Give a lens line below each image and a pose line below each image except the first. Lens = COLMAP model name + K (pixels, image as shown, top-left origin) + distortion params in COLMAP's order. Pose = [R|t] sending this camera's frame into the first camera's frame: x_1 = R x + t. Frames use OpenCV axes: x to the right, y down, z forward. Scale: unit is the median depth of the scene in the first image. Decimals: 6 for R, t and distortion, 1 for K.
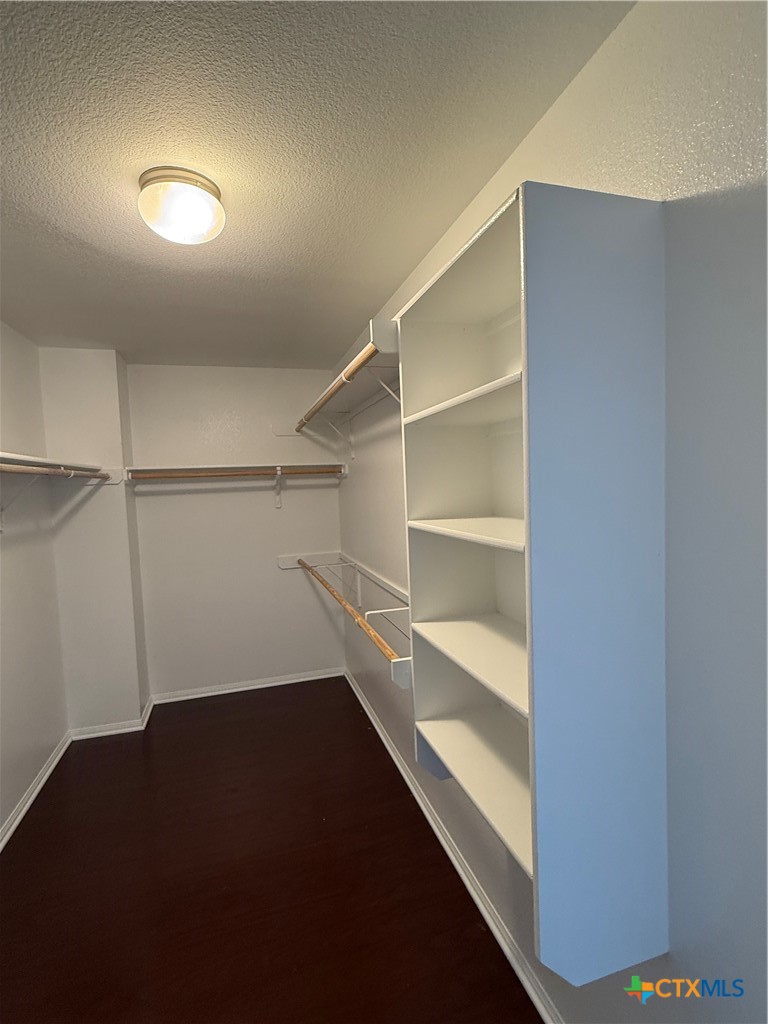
lens RADIAL K [[489.7, 0, 384.0], [0, 489.7, 512.0], [0, 0, 1]] dist [-0.000318, 0.000026]
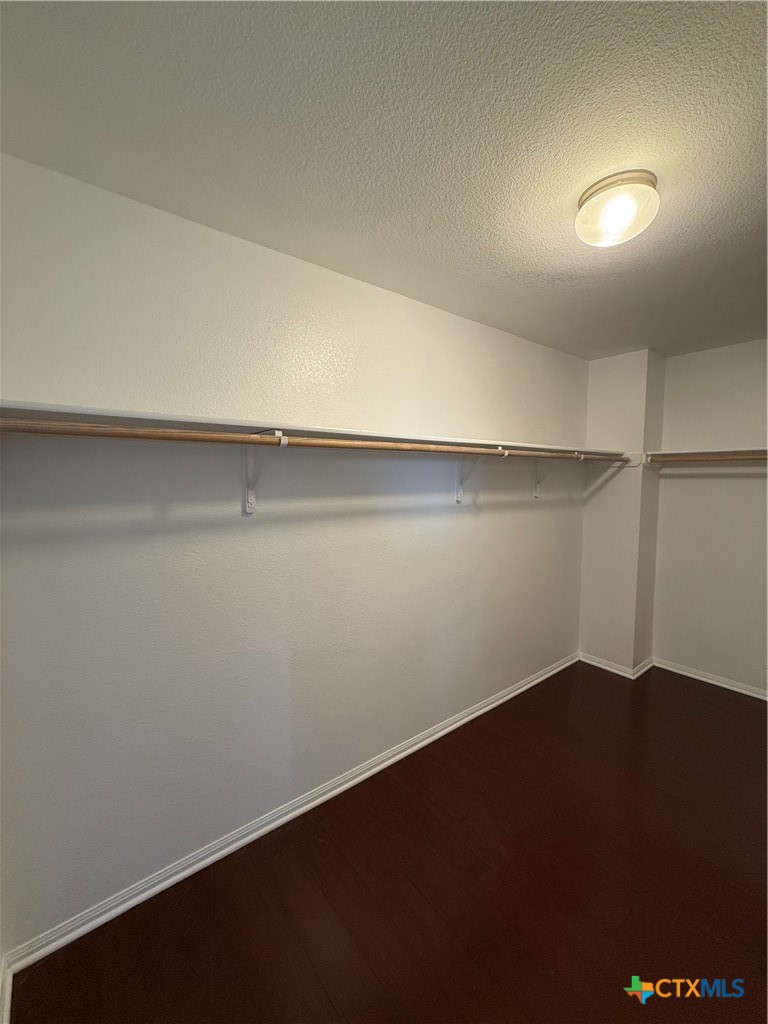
lens RADIAL K [[410.2, 0, 384.0], [0, 410.2, 512.0], [0, 0, 1]] dist [0.000178, 0.000172]
pose [[0.369916, 0.122233, -0.920989, 0.144217], [-0.067940, 0.992212, 0.104398, -0.011395], [0.926578, 0.023953, 0.375340, 0.082935]]
